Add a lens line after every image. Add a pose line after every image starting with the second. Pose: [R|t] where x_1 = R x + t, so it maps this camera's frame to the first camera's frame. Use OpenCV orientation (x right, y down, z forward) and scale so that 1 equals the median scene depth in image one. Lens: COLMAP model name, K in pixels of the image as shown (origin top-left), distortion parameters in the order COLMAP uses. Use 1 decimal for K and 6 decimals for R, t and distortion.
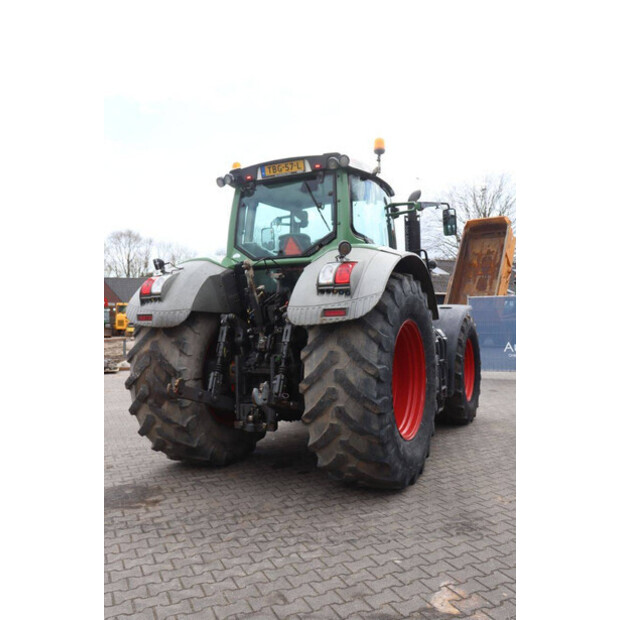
lens RADIAL K [[550.0, 0, 297.3], [0, 550.0, 313.8], [0, 0, 1]] dist [-0.109639, 0.037148]
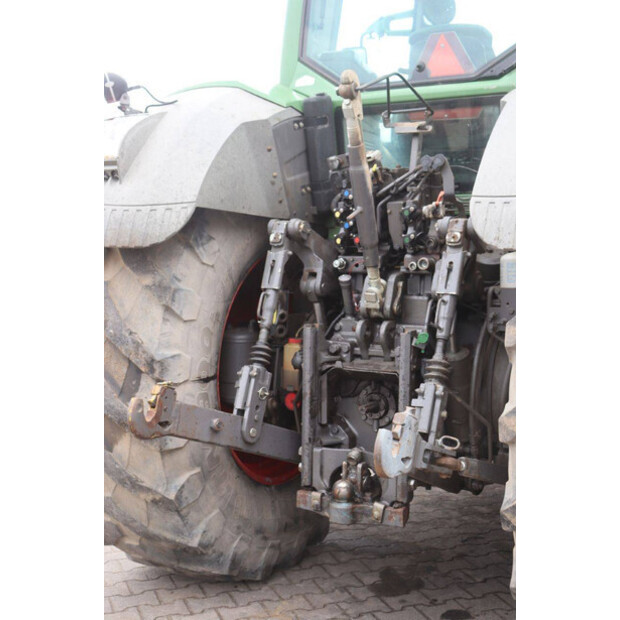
lens RADIAL K [[848.8, 0, 308.3], [0, 848.8, 311.0], [0, 0, 1]] dist [0.061824, 0.000000]
pose [[0.998643, 0.034605, -0.038913, -0.085295], [-0.031454, 0.996390, 0.078846, 0.017621], [0.041501, -0.077515, 0.996127, 0.385674]]
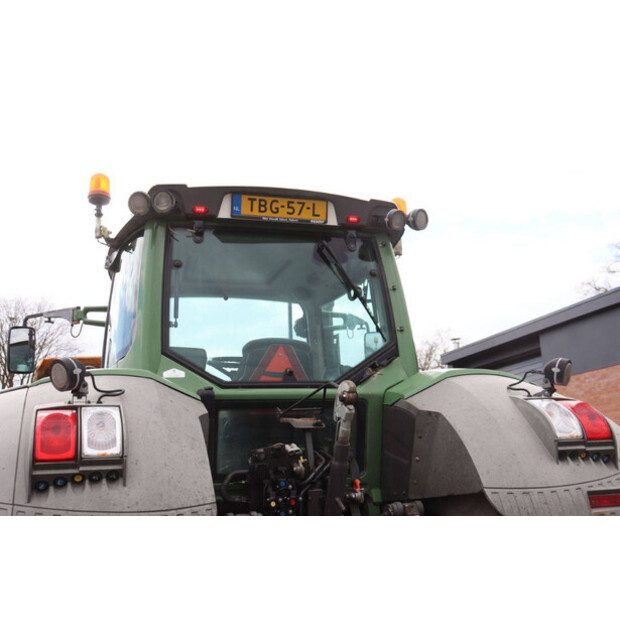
lens RADIAL K [[730.5, 0, 312.3], [0, 730.5, 310.2], [0, 0, 1]] dist [0.013977, 0.000000]
pose [[0.698653, 0.151079, 0.699327, -0.491262], [0.031128, 0.970106, -0.240676, -0.013082], [-0.714783, 0.189918, 0.673065, 0.579147]]
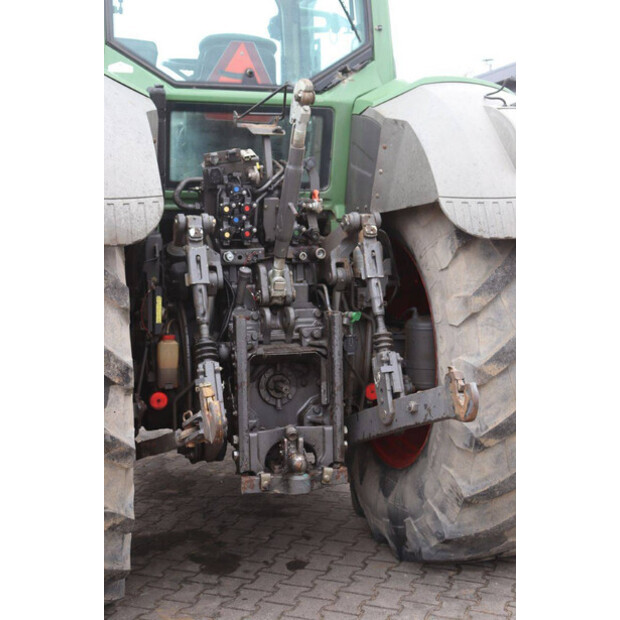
lens RADIAL K [[898.4, 0, 312.5], [0, 898.4, 310.0], [0, 0, 1]] dist [0.095484, 0.000000]
pose [[0.695943, -0.046017, 0.716621, -0.539786], [-0.003666, 0.997704, 0.067627, 0.025358], [-0.718087, -0.049692, 0.694177, 0.487323]]
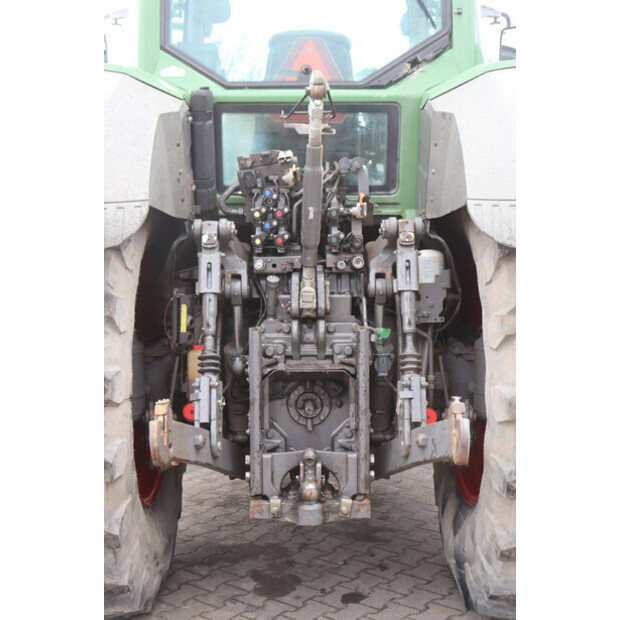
lens RADIAL K [[867.8, 0, 305.5], [0, 867.8, 312.2], [0, 0, 1]] dist [0.085924, 0.000000]
pose [[0.883196, -0.018224, 0.468650, -0.353758], [-0.015514, 0.997563, 0.068029, 0.022463], [-0.468748, -0.067353, 0.880761, 0.442670]]
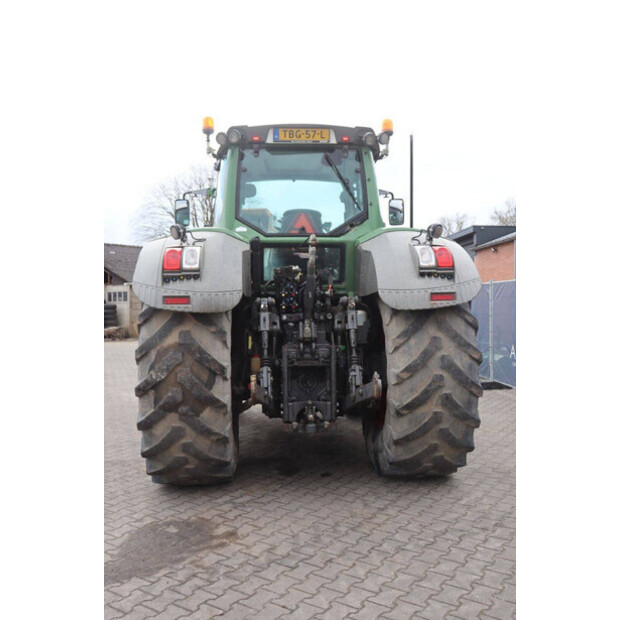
lens RADIAL K [[584.2, 0, 305.3], [0, 584.2, 313.8], [0, 0, 1]] dist [-0.099747, 0.000000]
pose [[0.847824, 0.003576, 0.530266, -0.551017], [-0.008812, 0.999934, 0.007347, 0.018289], [-0.530205, -0.010902, 0.847799, 0.211830]]
